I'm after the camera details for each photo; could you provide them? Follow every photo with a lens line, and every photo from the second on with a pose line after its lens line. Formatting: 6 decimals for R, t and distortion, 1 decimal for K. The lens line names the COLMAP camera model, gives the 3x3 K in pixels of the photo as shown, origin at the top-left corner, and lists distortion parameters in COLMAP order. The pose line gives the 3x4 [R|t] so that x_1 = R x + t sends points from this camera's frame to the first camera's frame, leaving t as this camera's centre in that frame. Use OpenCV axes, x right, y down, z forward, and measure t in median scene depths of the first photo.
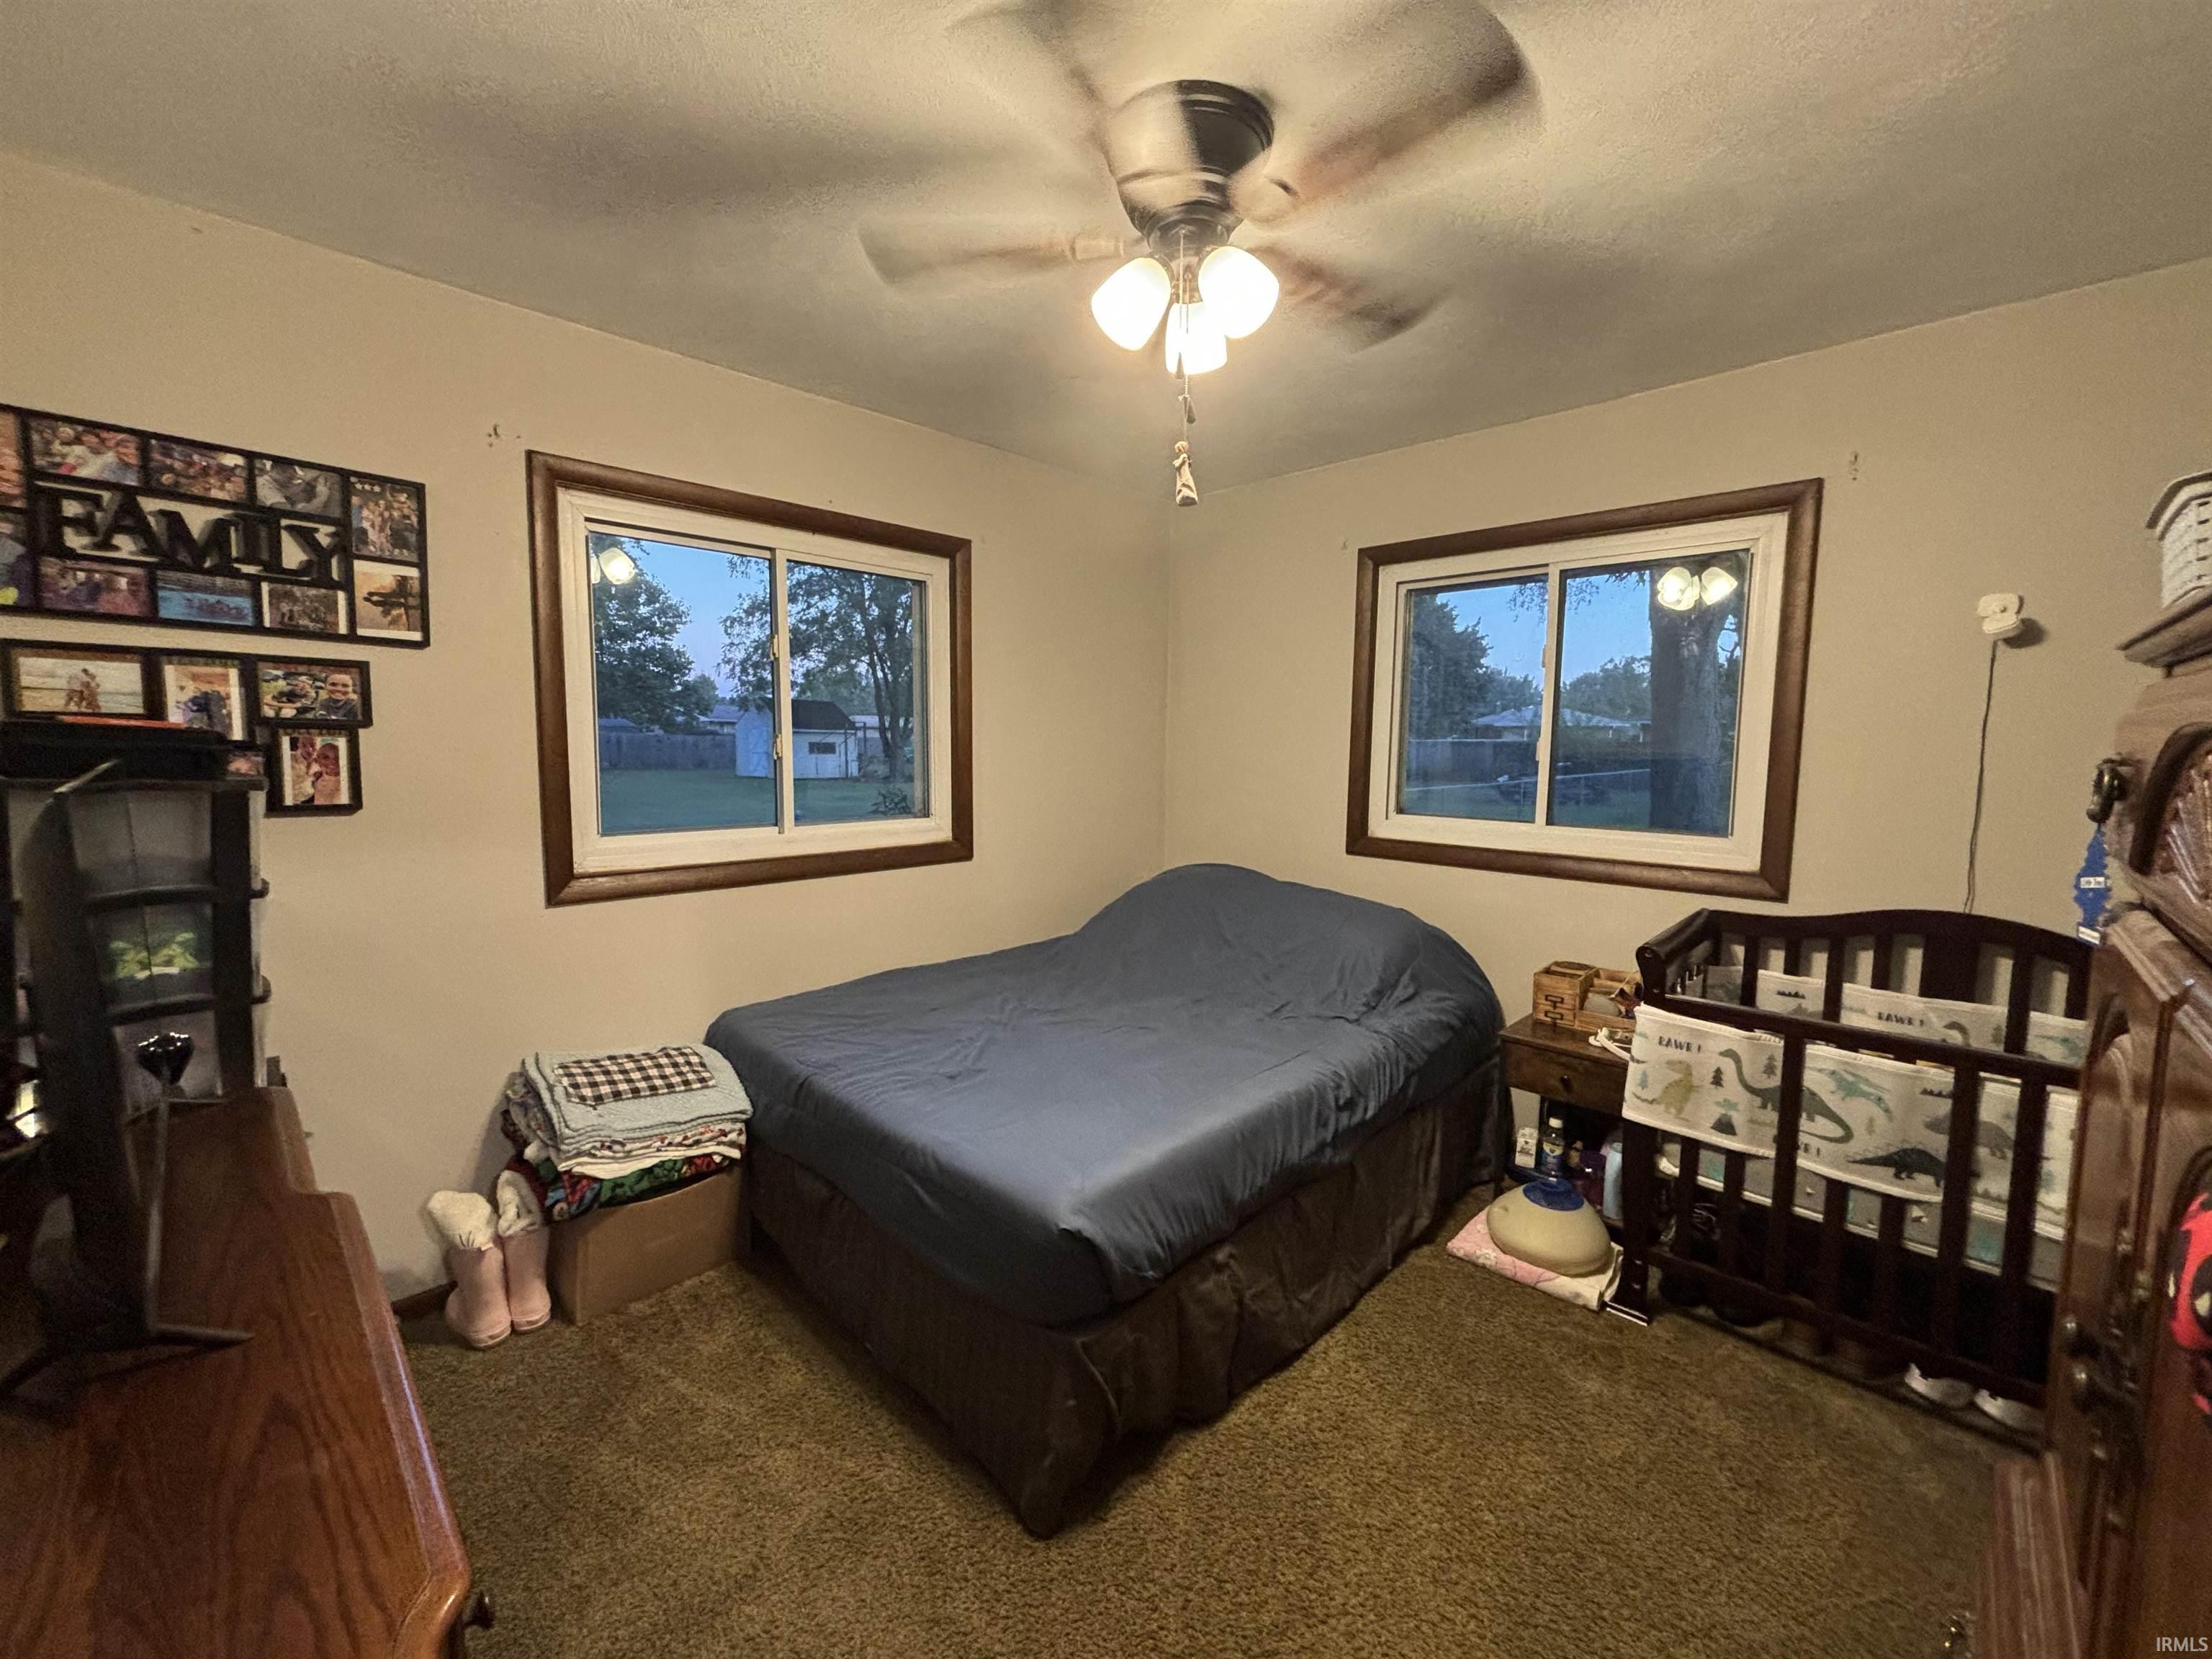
lens RADIAL K [[893.2, 0, 1100.3], [0, 893.2, 824.5], [0, 0, 1]] dist [-0.001228, 0.000382]
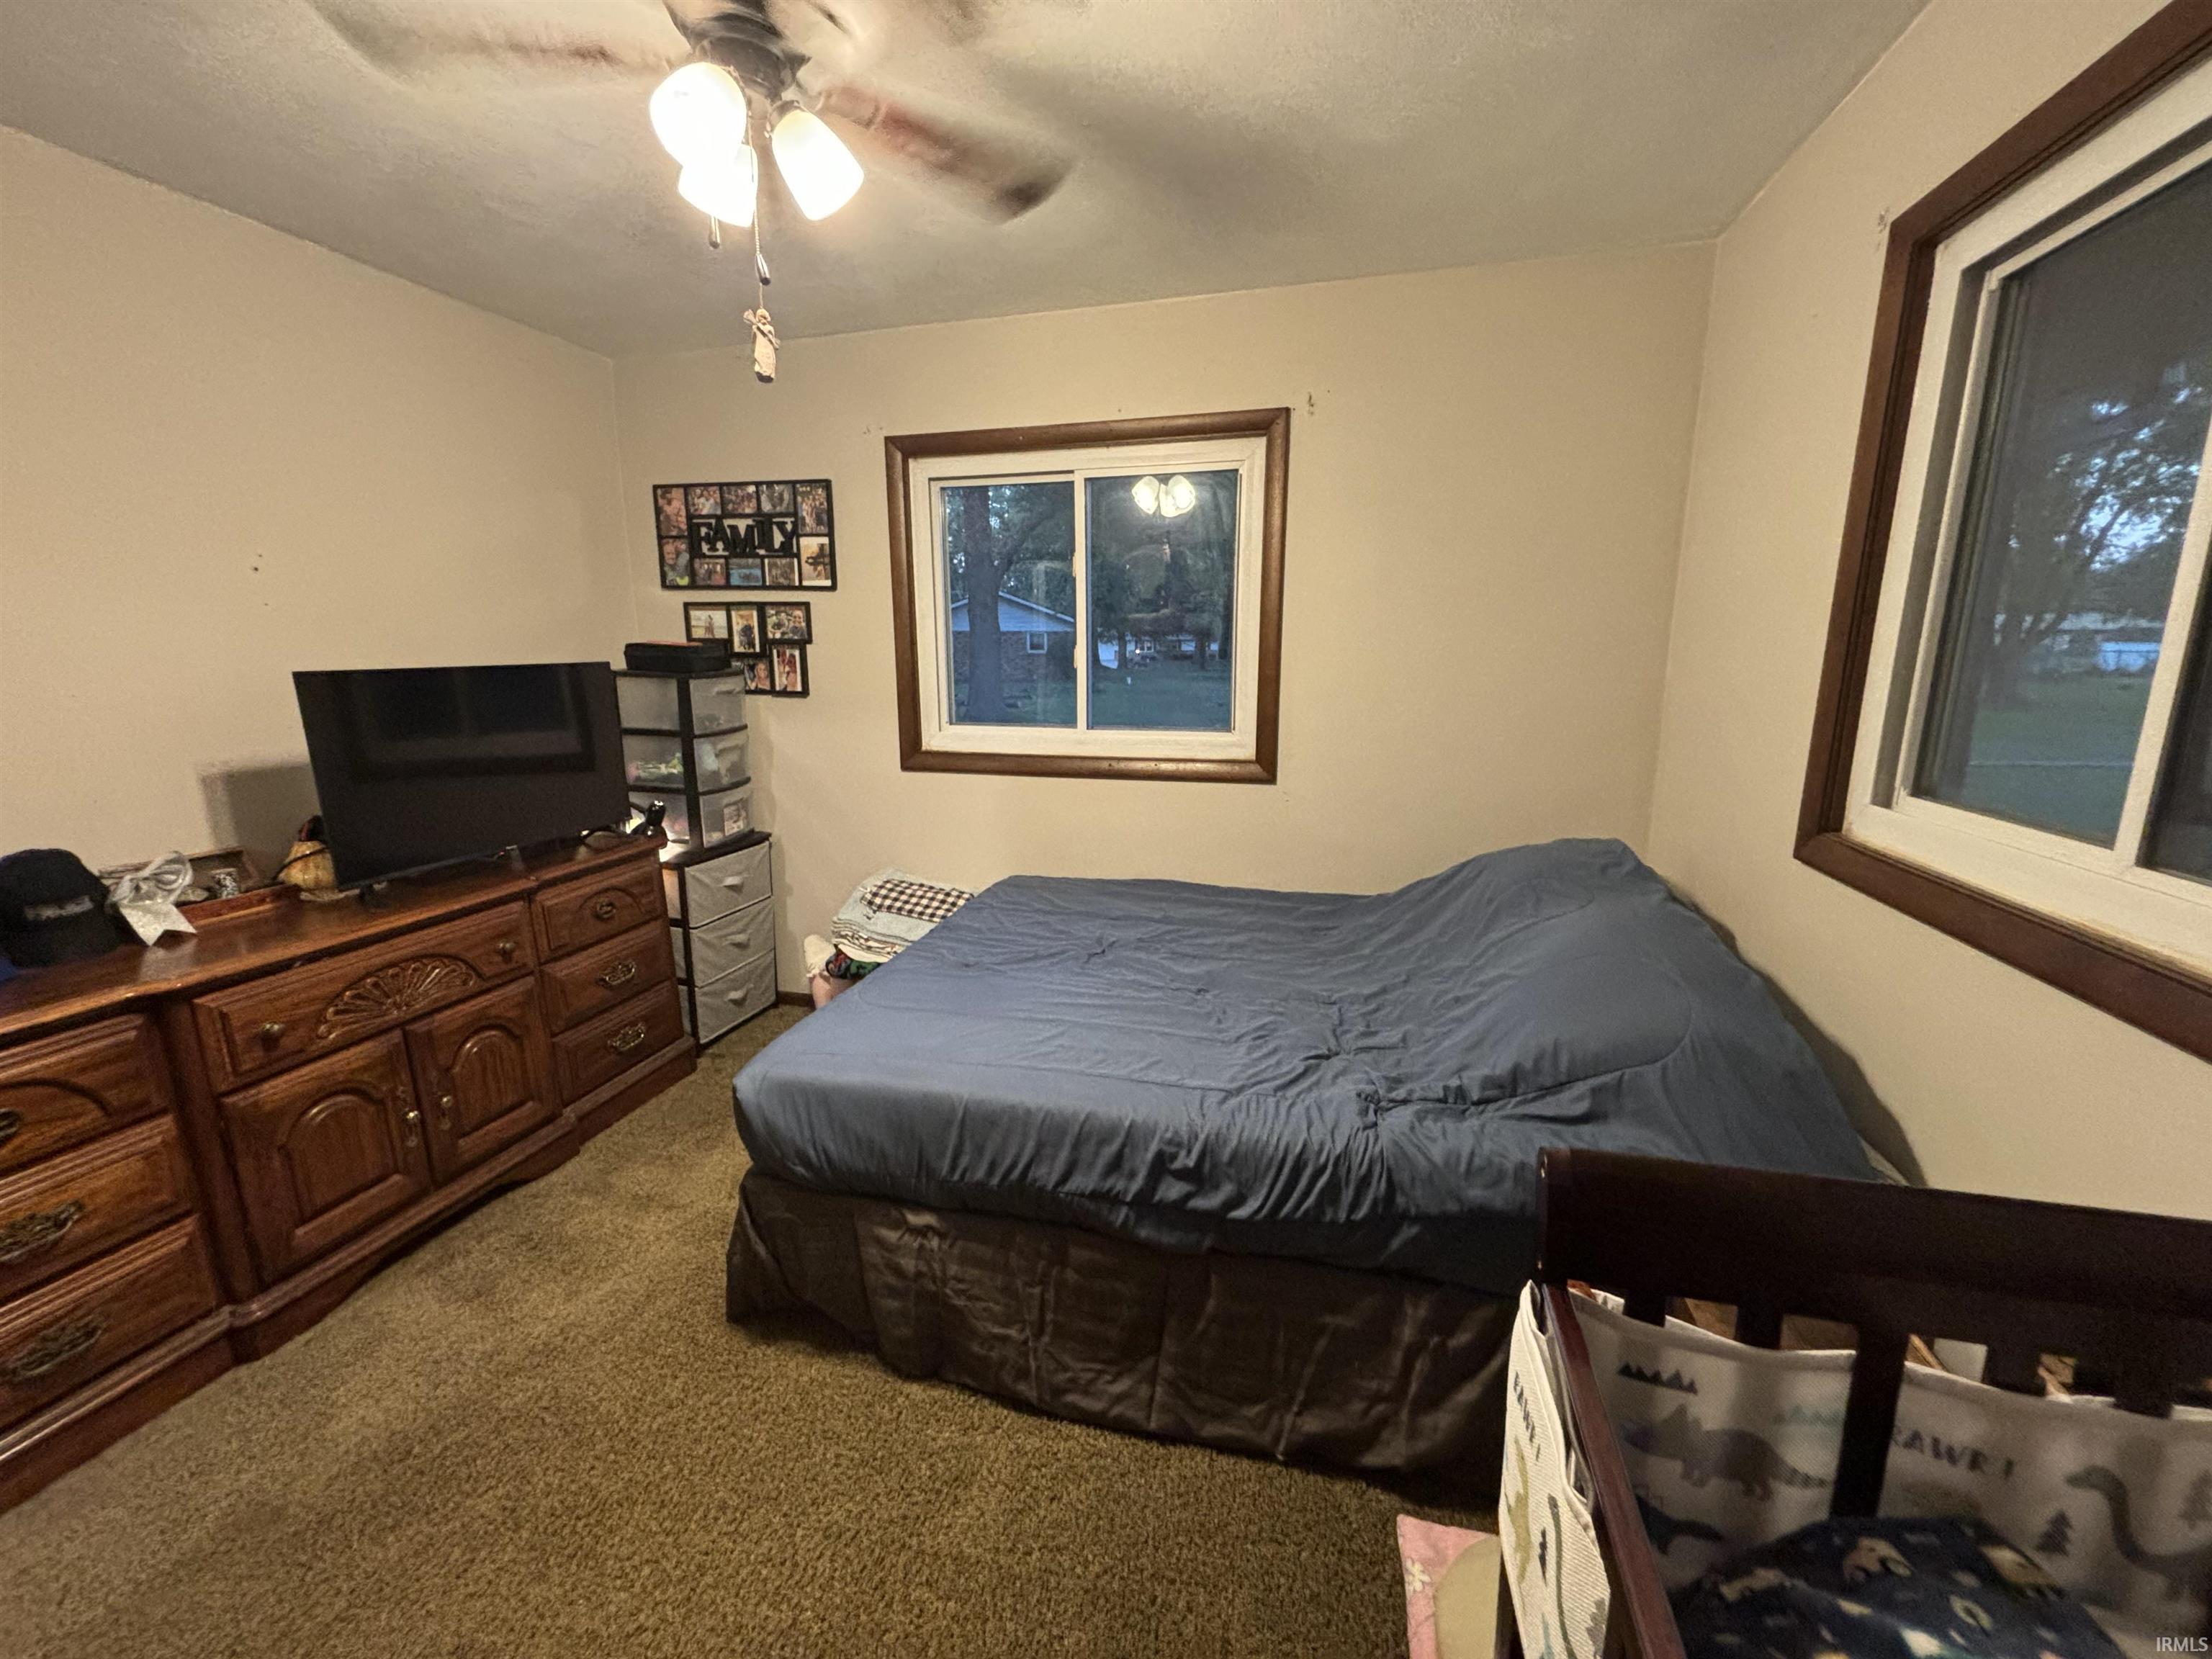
lens RADIAL K [[881.3, 0, 1106.0], [0, 881.3, 829.5], [0, 0, 1]] dist [-0.001580, -0.002354]
pose [[0.494178, 0.159851, -0.854538, 0.891544], [-0.075715, 0.987129, 0.140867, -0.043443], [0.866057, -0.004912, 0.499921, 0.694199]]
